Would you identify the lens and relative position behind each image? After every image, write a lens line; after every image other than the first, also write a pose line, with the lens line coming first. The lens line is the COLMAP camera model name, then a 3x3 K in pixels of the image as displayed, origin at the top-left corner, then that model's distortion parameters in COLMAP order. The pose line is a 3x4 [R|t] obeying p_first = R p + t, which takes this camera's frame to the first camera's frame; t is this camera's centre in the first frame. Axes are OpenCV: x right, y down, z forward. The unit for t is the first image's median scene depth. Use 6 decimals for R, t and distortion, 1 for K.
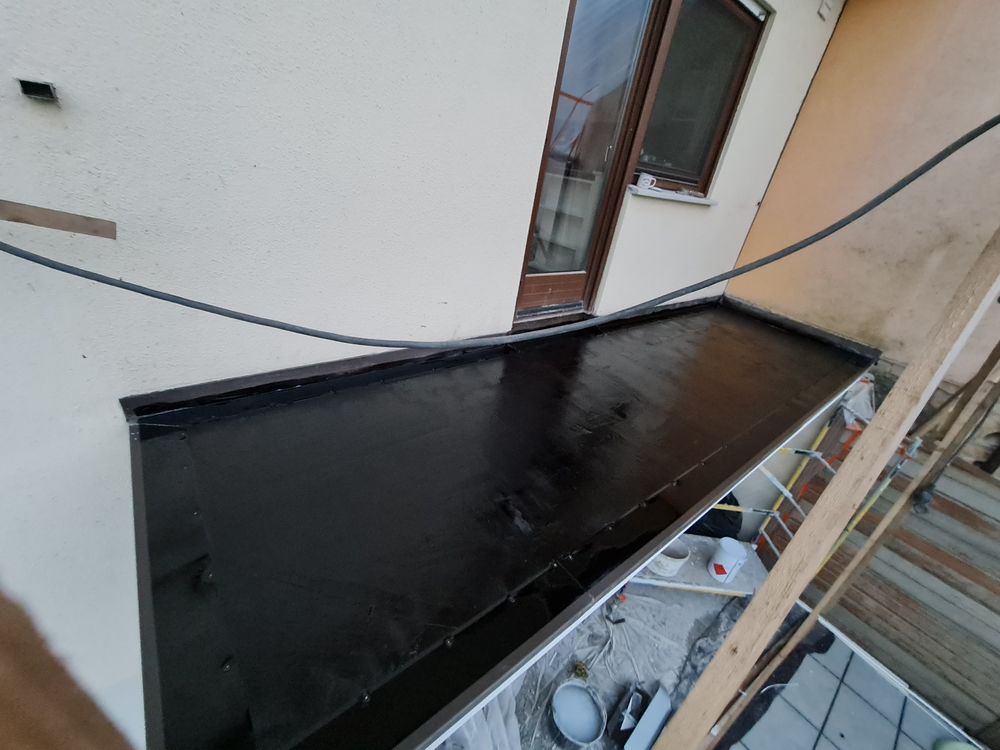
lens RADIAL K [[411.3, 0, 499.0], [0, 411.3, 375.2], [0, 0, 1]] dist [-0.006176, 0.000529]
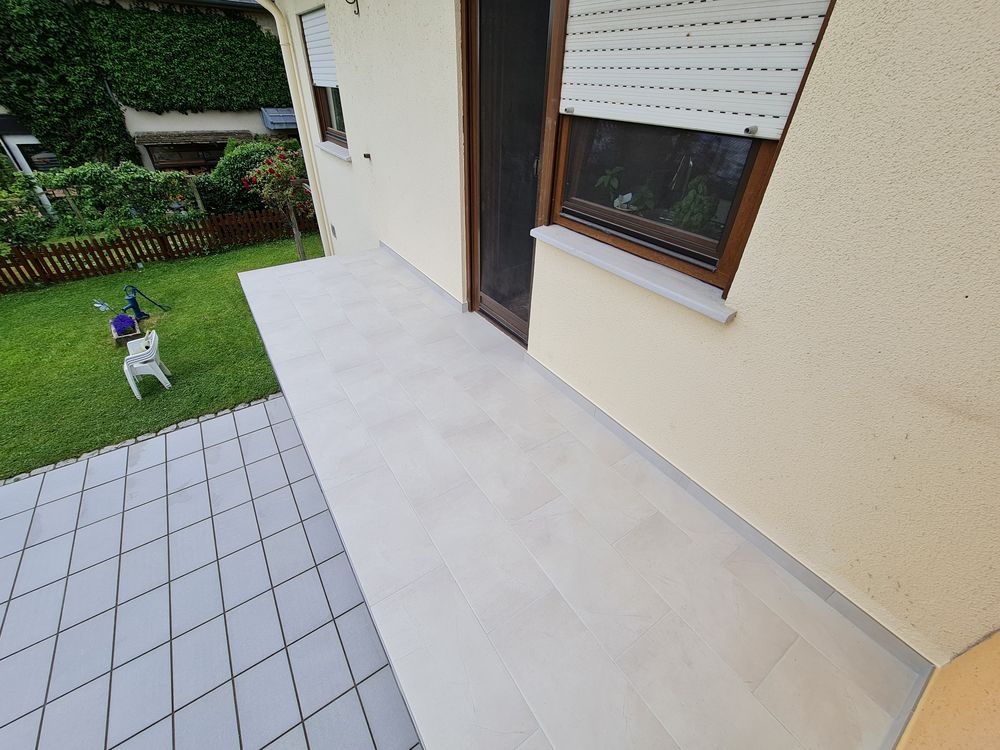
lens RADIAL K [[411.3, 0, 498.9], [0, 411.3, 374.0], [0, 0, 1]] dist [-0.006176, 0.000529]
pose [[-0.092770, 0.444091, -0.891166, 1.026501], [-0.504560, 0.750630, 0.426583, -0.460825], [0.858378, 0.489221, 0.154434, 0.798045]]
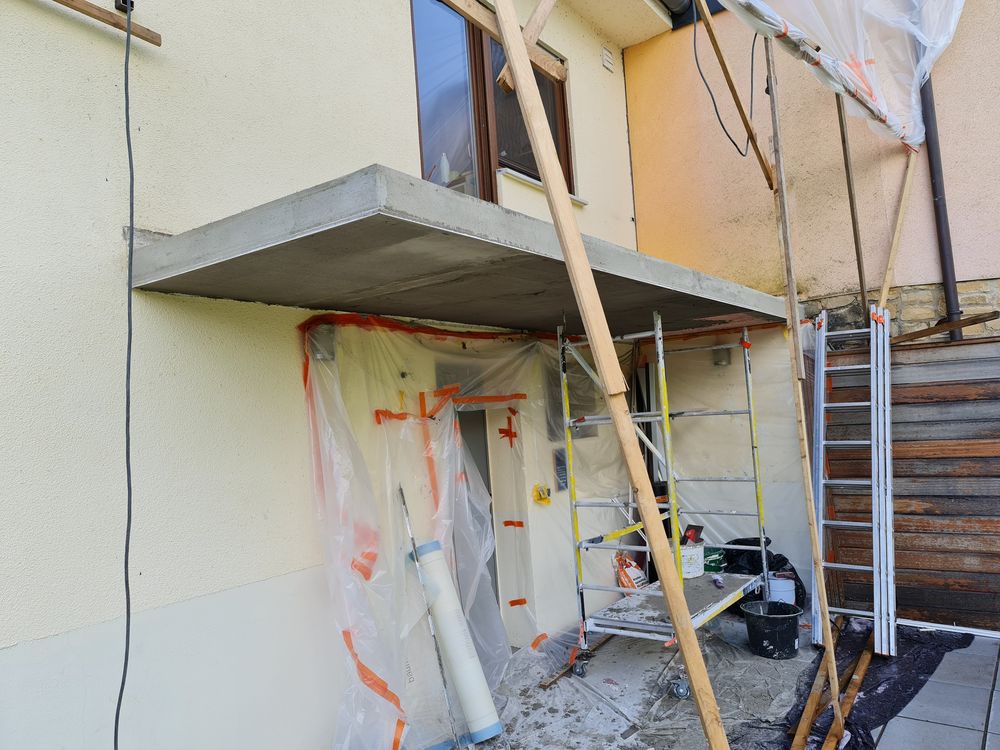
lens RADIAL K [[717.1, 0, 492.8], [0, 717.1, 373.0], [0, 0, 1]] dist [0.057882, -0.048323]
pose [[0.945947, -0.201892, 0.253820, -0.242668], [0.304469, 0.822423, -0.480540, 0.756488], [-0.111731, 0.531845, 0.839438, -0.262683]]
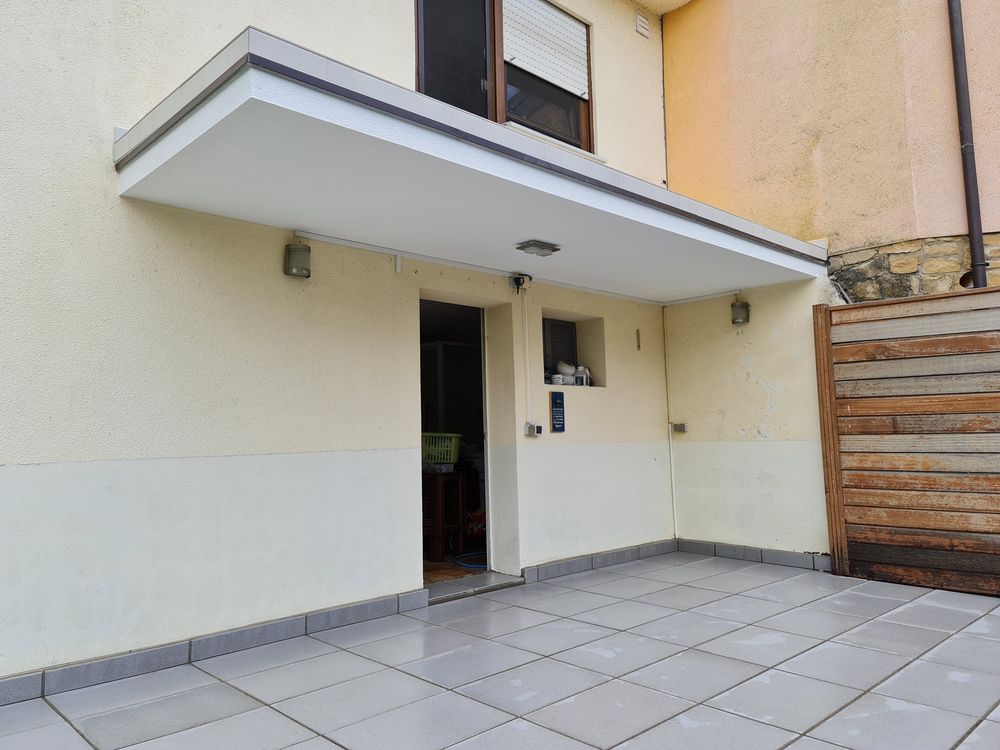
lens RADIAL K [[717.1, 0, 493.8], [0, 717.1, 373.1], [0, 0, 1]] dist [0.057882, -0.048323]
pose [[0.982335, -0.165628, 0.087097, -0.001546], [0.186401, 0.824964, -0.533563, 1.011970], [0.016521, 0.540372, 0.841264, -0.278142]]
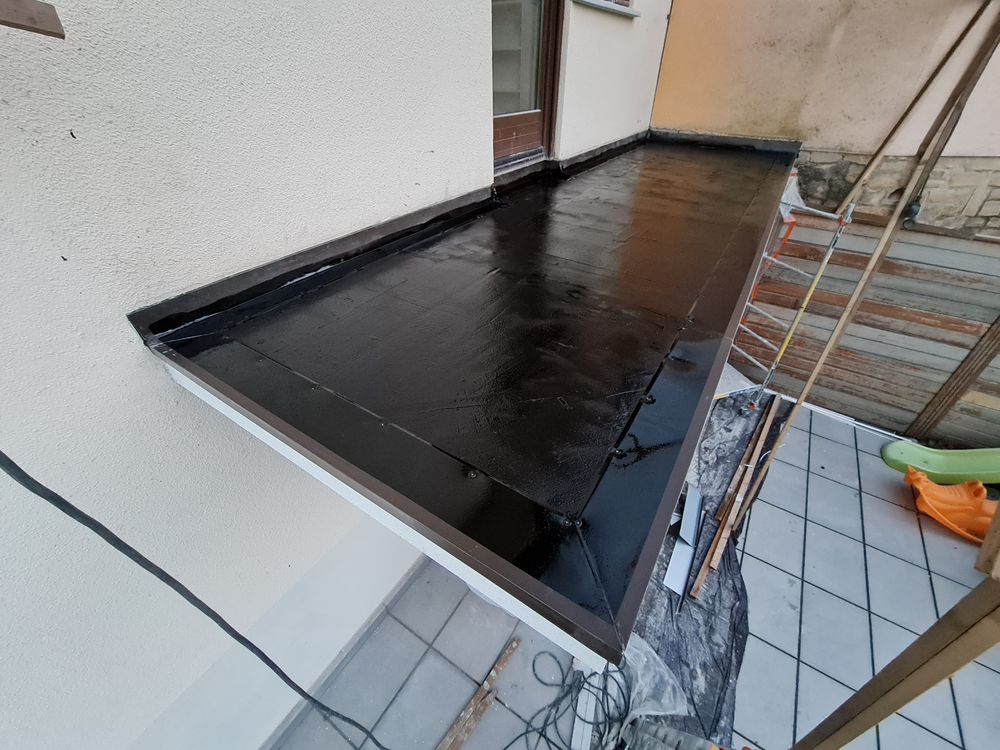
lens RADIAL K [[411.3, 0, 500.6], [0, 411.3, 374.5], [0, 0, 1]] dist [-0.006176, 0.000529]
pose [[0.937747, -0.309382, 0.157838, -0.188862], [0.276900, 0.940286, 0.197959, 0.093900], [-0.209658, -0.141930, 0.967419, 0.035383]]
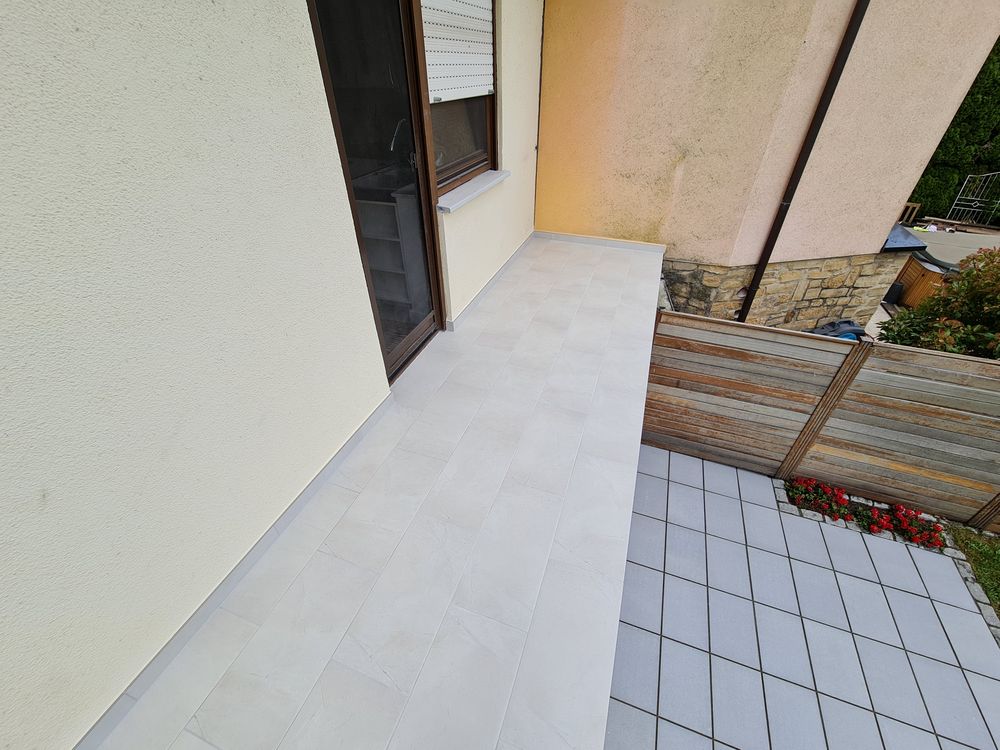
lens RADIAL K [[411.3, 0, 502.1], [0, 411.3, 375.3], [0, 0, 1]] dist [-0.006176, 0.000529]
pose [[0.844963, -0.433604, 0.313089, -0.022021], [0.362015, 0.894608, 0.261957, -0.255038], [-0.393678, -0.108001, 0.912882, 0.025731]]
